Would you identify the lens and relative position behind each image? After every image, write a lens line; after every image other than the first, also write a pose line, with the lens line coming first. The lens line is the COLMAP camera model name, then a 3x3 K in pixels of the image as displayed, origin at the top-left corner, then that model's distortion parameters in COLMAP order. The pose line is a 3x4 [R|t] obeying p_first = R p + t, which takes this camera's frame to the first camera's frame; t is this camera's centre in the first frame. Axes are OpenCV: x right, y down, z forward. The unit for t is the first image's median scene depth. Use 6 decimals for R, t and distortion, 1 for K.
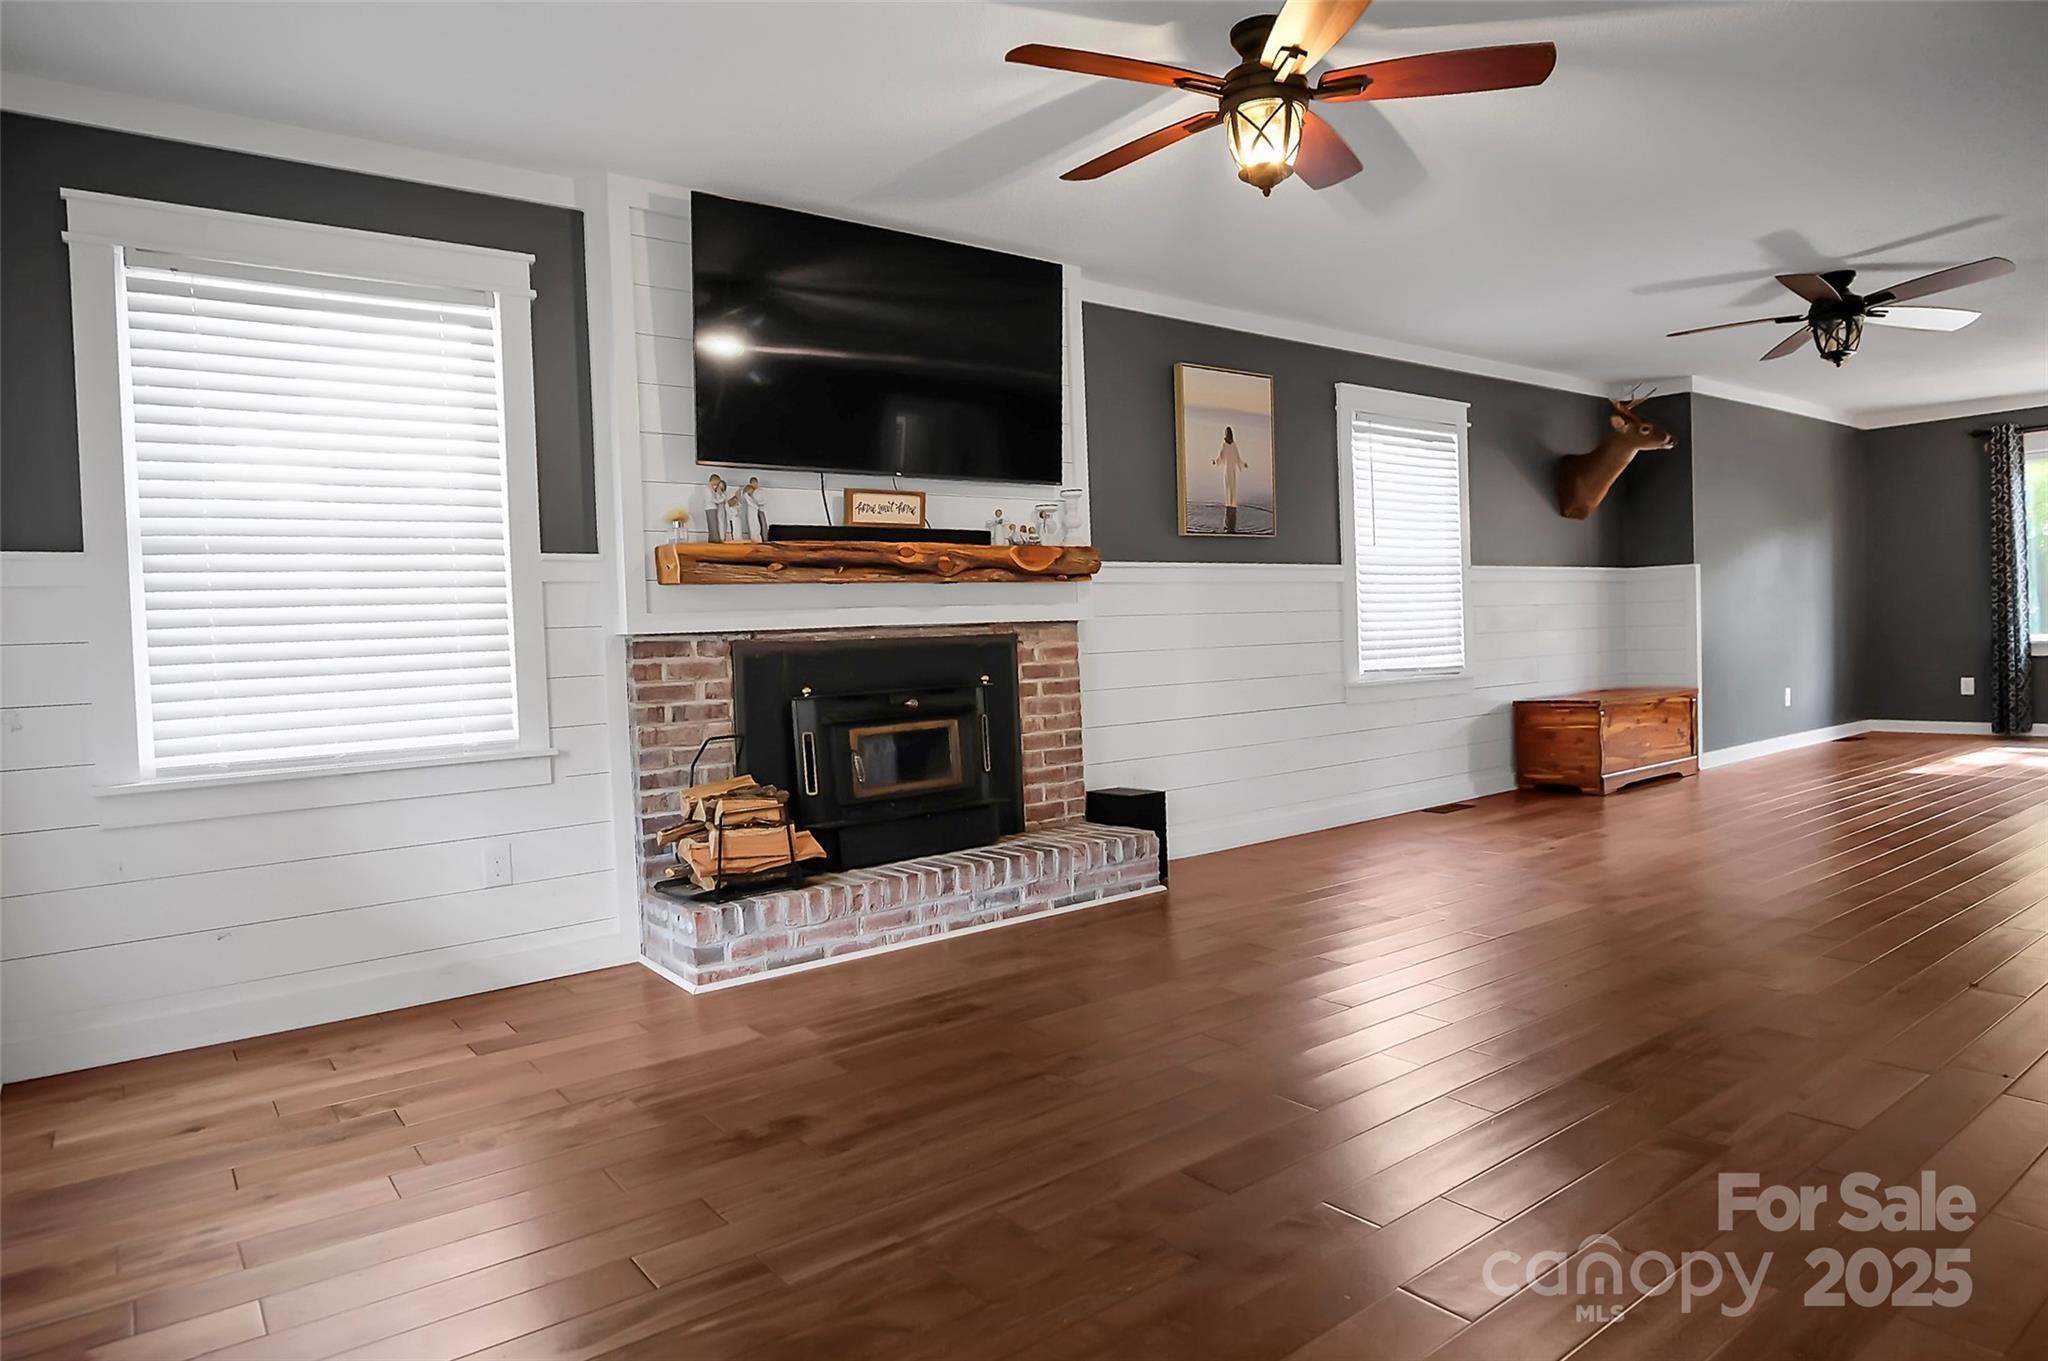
lens RADIAL K [[1133.7, 0, 1035.1], [0, 1133.7, 668.2], [0, 0, 1]] dist [-0.026121, 0.008807]
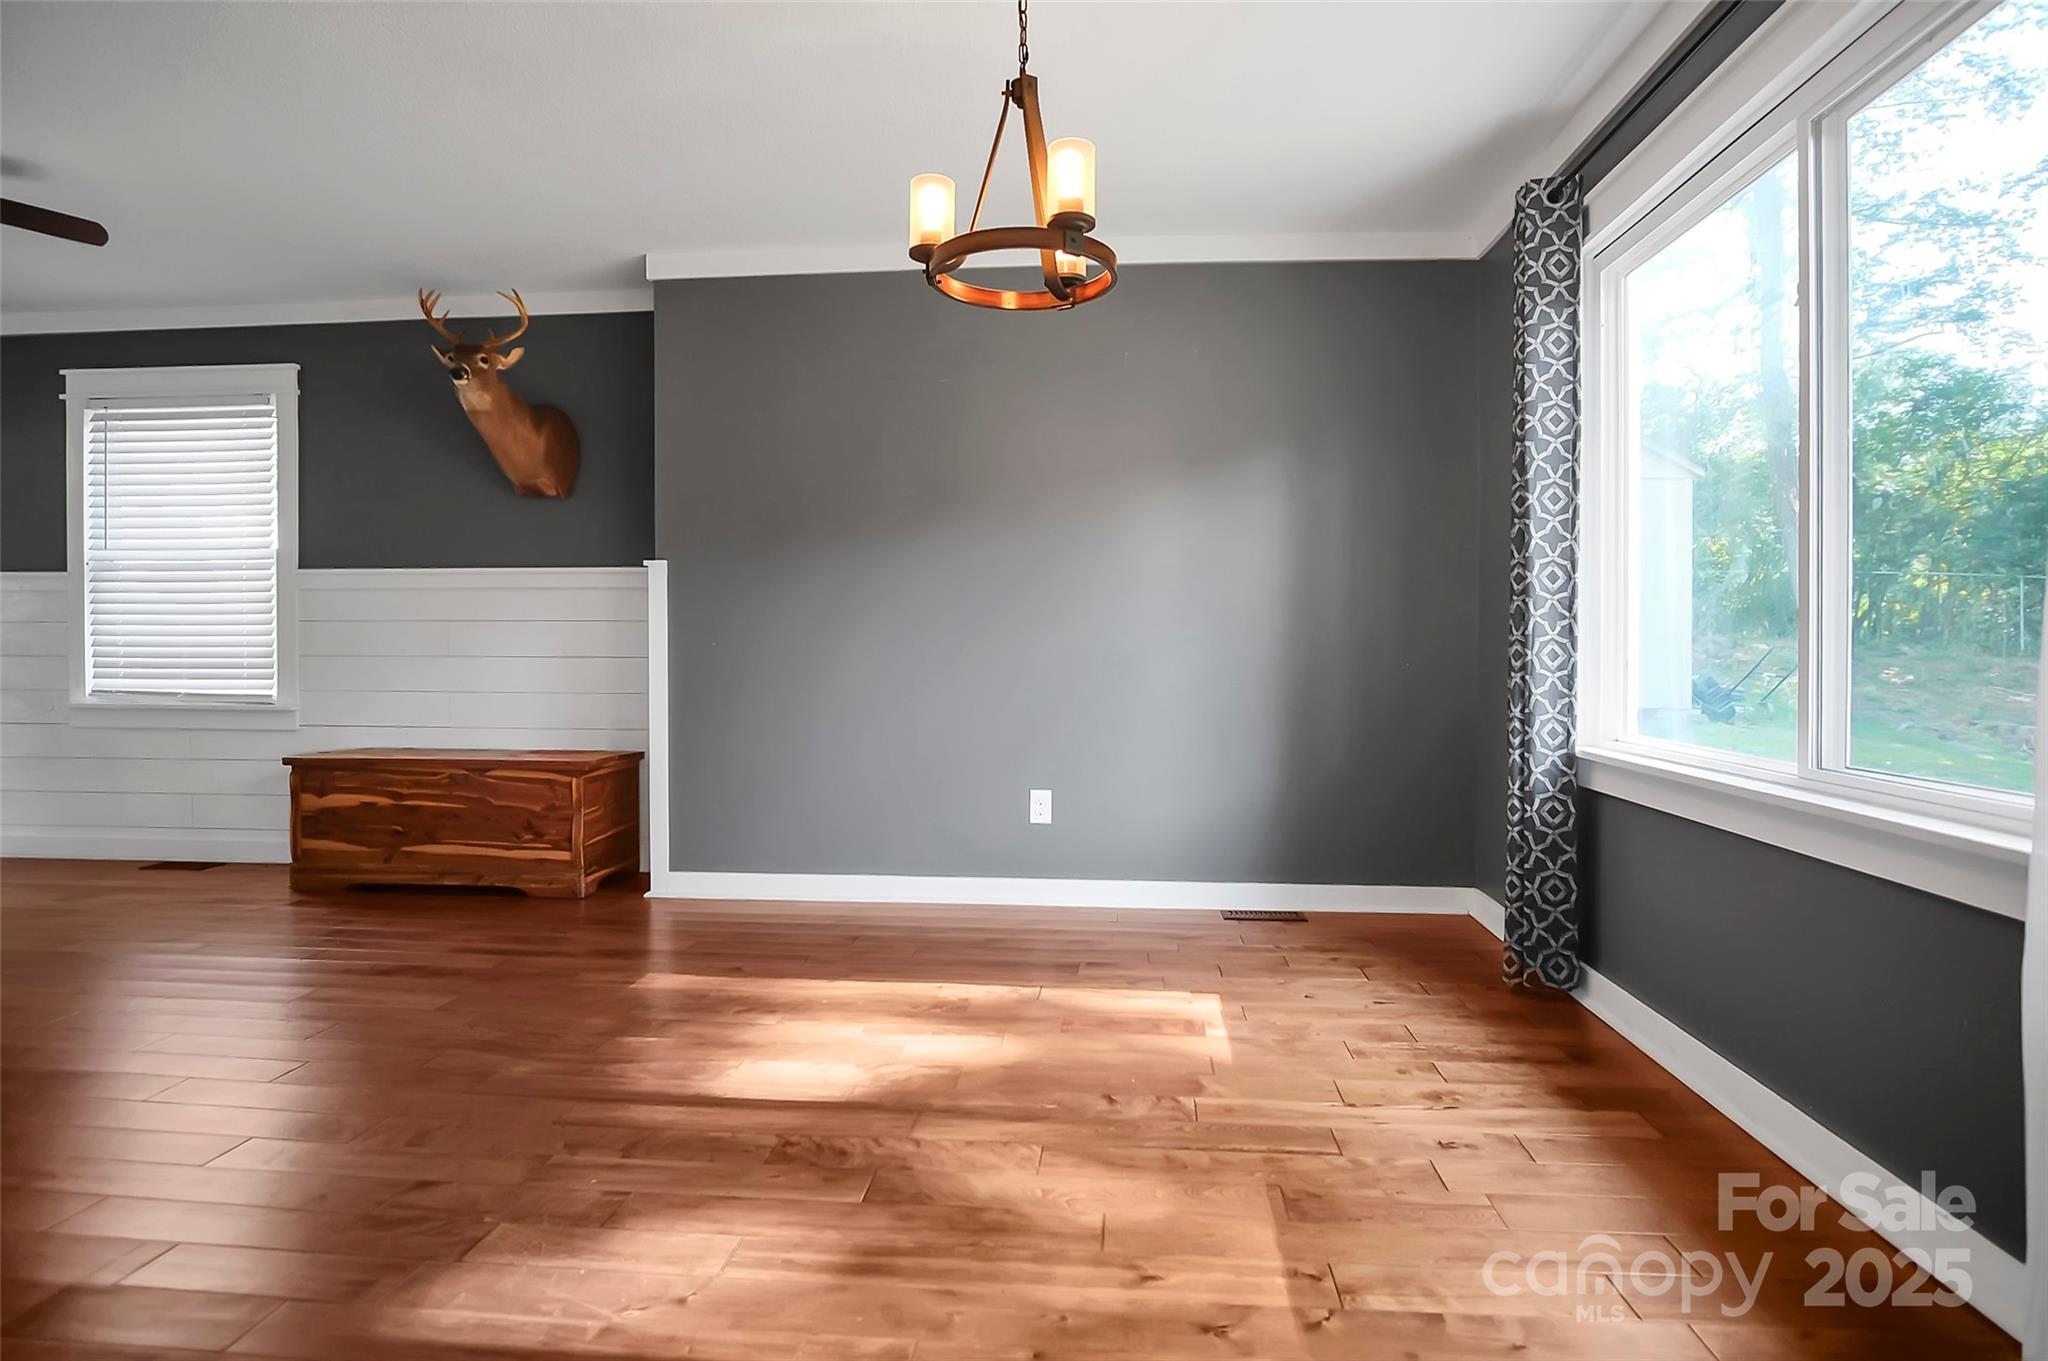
lens RADIAL K [[1133.7, 0, 1016.4], [0, 1133.7, 660.5], [0, 0, 1]] dist [-0.026121, 0.008807]
pose [[0.739133, 0.045262, -0.672037, 1.300774], [-0.052838, 0.998561, 0.009140, -0.061896], [0.671484, 0.028753, 0.740461, 0.770967]]
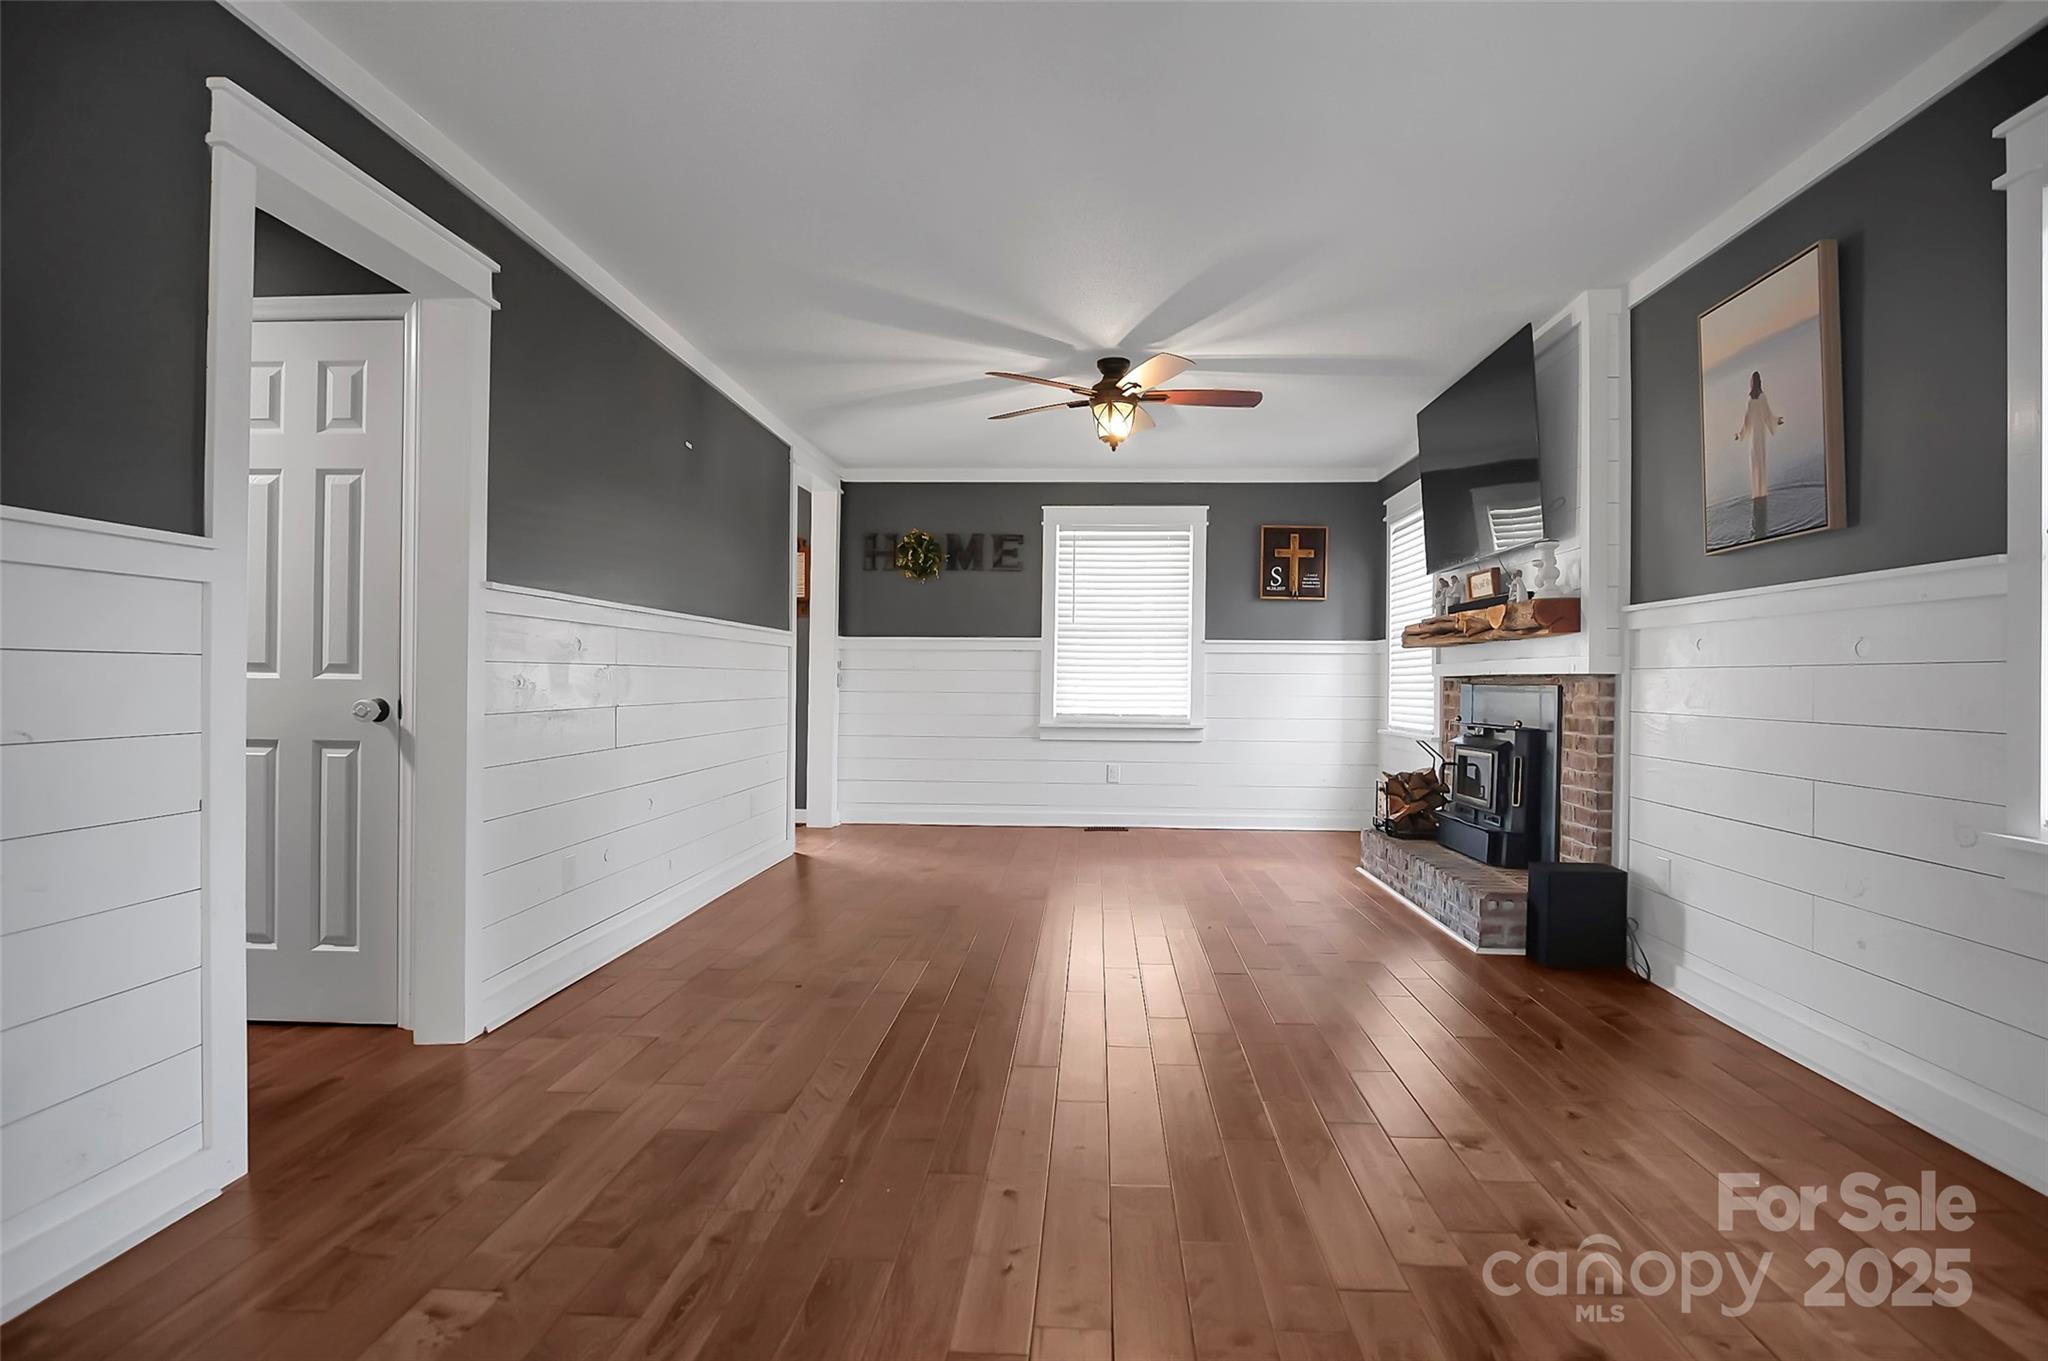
lens RADIAL K [[1133.7, 0, 1036.1], [0, 1133.7, 676.9], [0, 0, 1]] dist [-0.026121, 0.008807]
pose [[-0.629032, 0.027204, -0.776903, 0.745951], [-0.013807, 0.998839, 0.046154, -0.053571], [0.777257, 0.039759, -0.627926, 0.890498]]
